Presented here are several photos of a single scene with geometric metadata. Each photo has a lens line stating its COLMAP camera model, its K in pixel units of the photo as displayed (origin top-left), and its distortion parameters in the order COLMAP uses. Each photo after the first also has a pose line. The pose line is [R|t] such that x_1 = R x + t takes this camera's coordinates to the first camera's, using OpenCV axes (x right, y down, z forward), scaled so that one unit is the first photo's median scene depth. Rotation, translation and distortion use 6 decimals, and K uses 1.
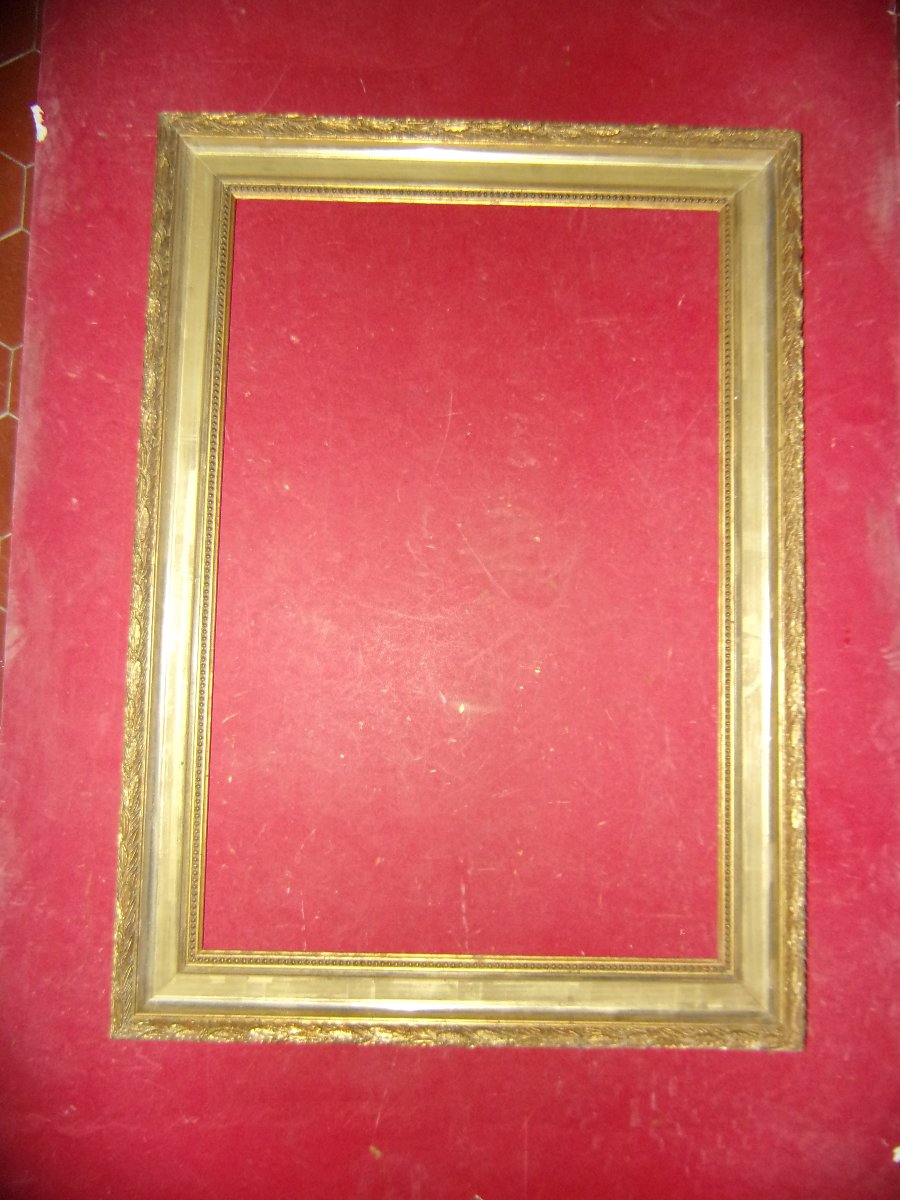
lens RADIAL K [[853.6, 0, 449.2], [0, 853.6, 598.8], [0, 0, 1]] dist [-0.010697, -0.009796]
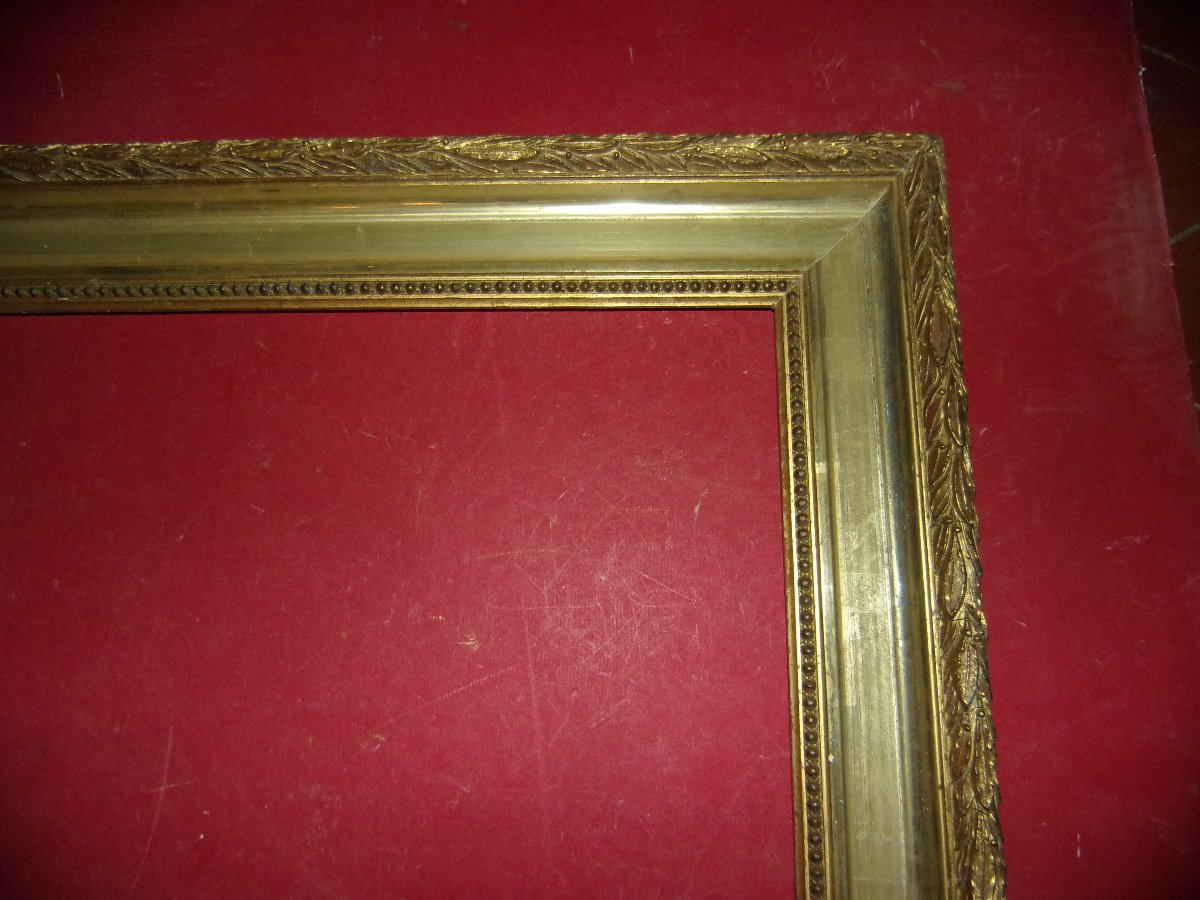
lens RADIAL K [[853.6, 0, 588.5], [0, 853.6, 456.3], [0, 0, 1]] dist [-0.010697, -0.009796]
pose [[0.999214, -0.024552, -0.031131, 0.231587], [0.019677, 0.988754, -0.148249, -0.313324], [0.034421, 0.147520, 0.988460, 0.560315]]
